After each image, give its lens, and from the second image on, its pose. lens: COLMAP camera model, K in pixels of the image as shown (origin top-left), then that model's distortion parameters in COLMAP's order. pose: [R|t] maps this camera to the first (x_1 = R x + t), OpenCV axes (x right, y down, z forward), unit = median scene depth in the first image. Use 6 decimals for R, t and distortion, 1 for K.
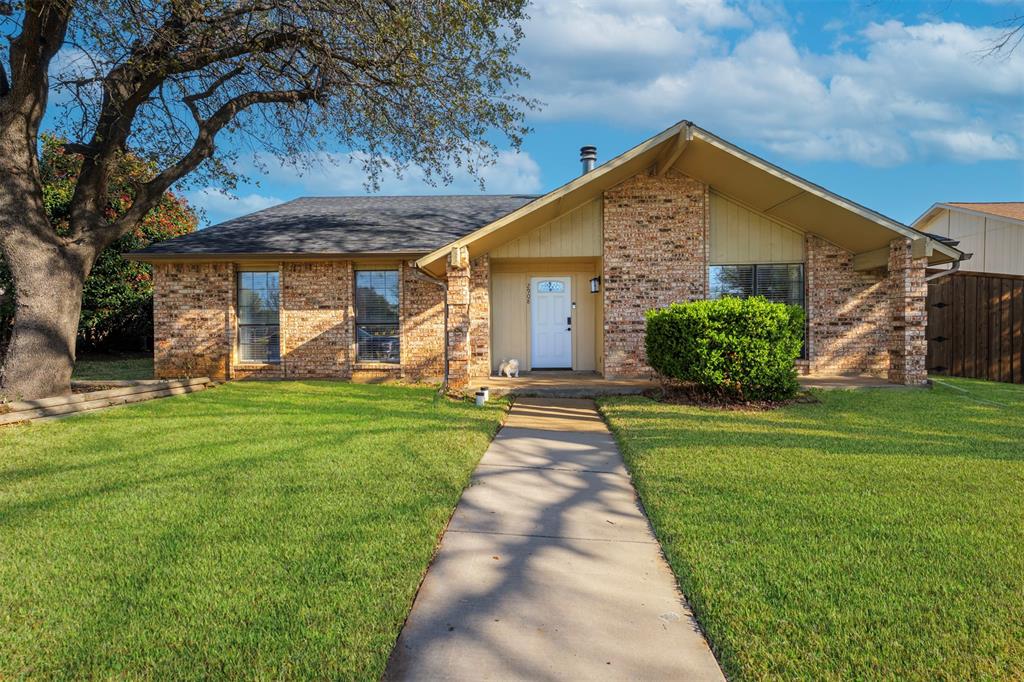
lens RADIAL K [[421.2, 0, 512.4], [0, 421.2, 343.0], [0, 0, 1]] dist [0.004694, 0.000171]
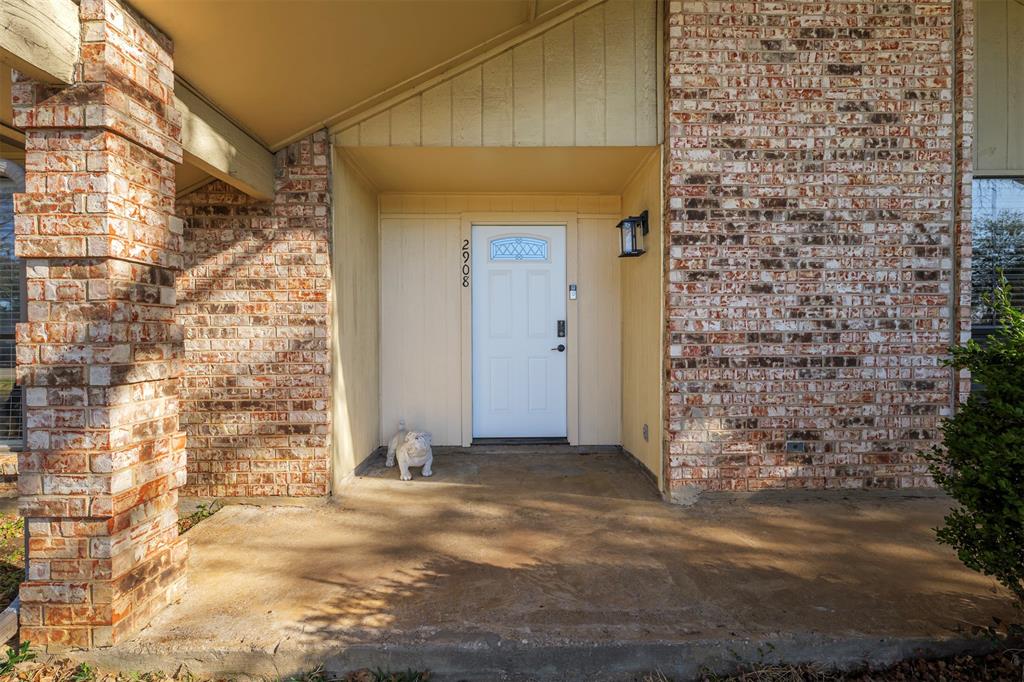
lens RADIAL K [[421.2, 0, 513.5], [0, 421.2, 341.5], [0, 0, 1]] dist [0.004694, 0.000171]
pose [[0.998835, 0.004231, 0.048060, 0.076288], [-0.003898, 0.999968, -0.007034, -0.041911], [-0.048088, 0.006839, 0.998820, 0.666683]]
